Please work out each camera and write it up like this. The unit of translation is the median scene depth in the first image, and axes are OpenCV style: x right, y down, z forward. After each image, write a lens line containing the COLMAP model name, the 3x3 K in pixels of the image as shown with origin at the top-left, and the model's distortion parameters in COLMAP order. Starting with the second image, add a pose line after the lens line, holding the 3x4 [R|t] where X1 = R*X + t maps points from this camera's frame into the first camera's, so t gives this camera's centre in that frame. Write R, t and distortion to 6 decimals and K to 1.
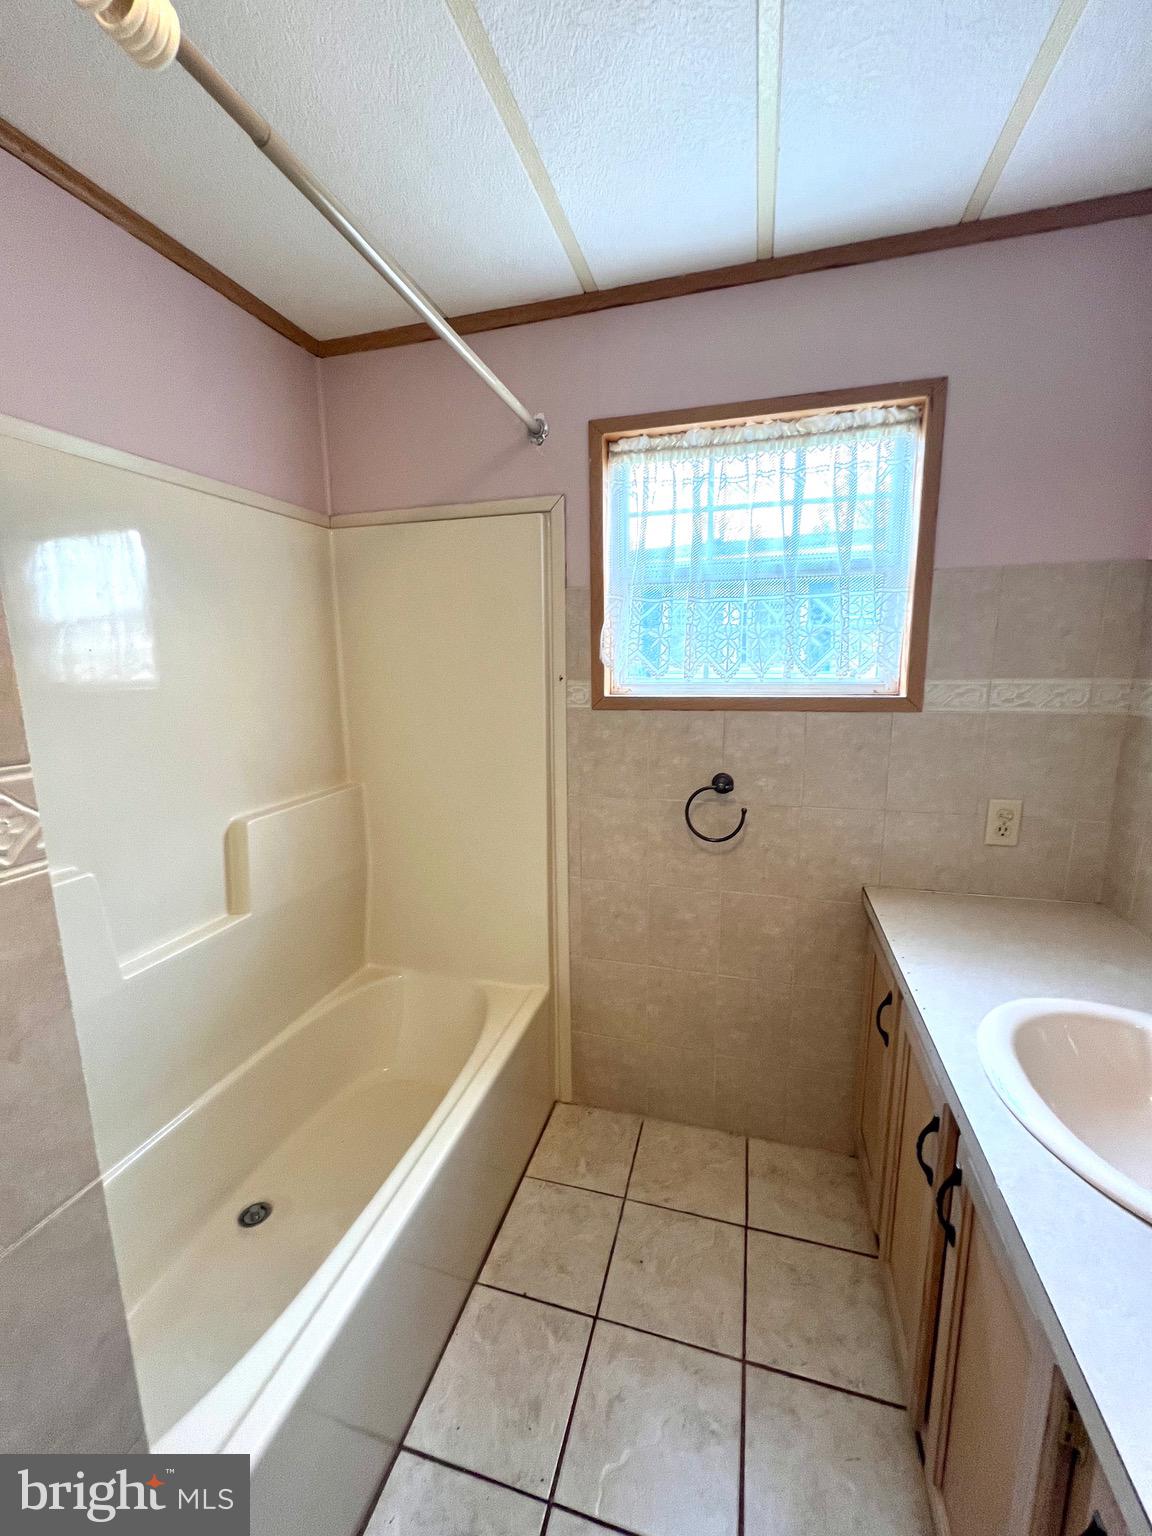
lens RADIAL K [[610.1, 0, 577.9], [0, 610.1, 769.5], [0, 0, 1]] dist [-0.013218, 0.001375]
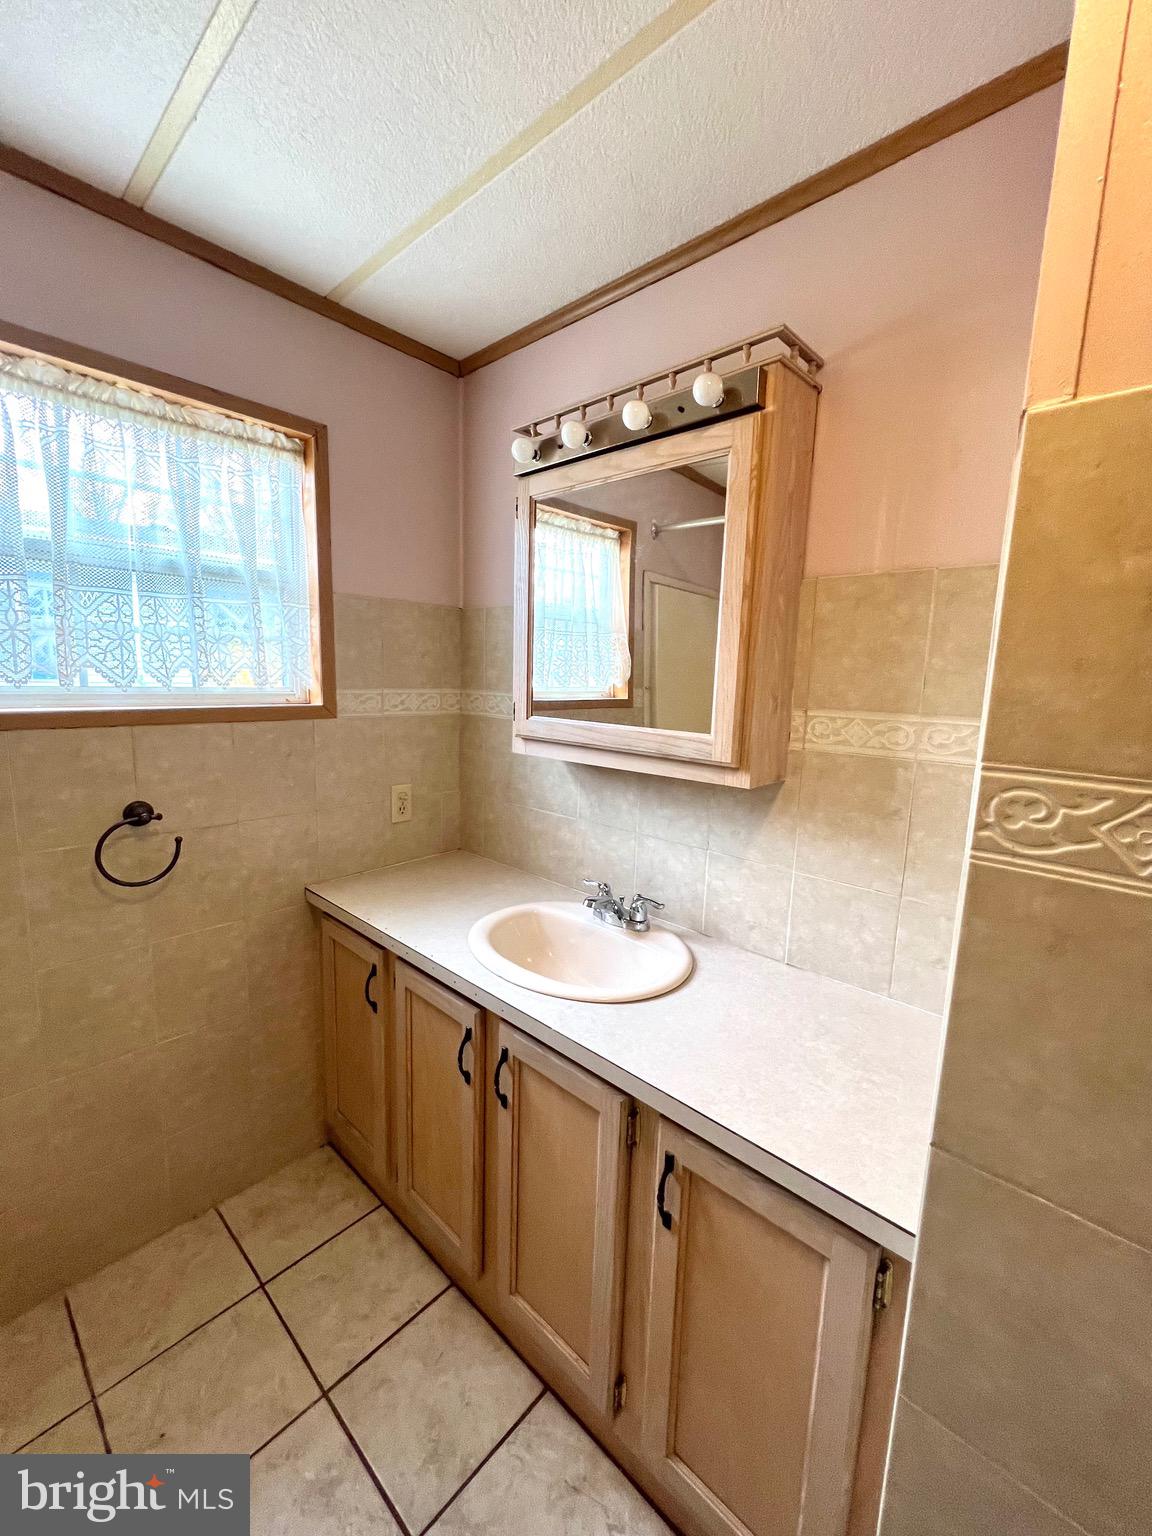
lens RADIAL K [[610.1, 0, 584.2], [0, 610.1, 765.0], [0, 0, 1]] dist [-0.013218, 0.001375]
pose [[0.426611, -0.107565, 0.898016, -0.254586], [0.121428, 0.990725, 0.060985, -0.021332], [-0.896247, 0.083027, 0.435715, 0.103752]]
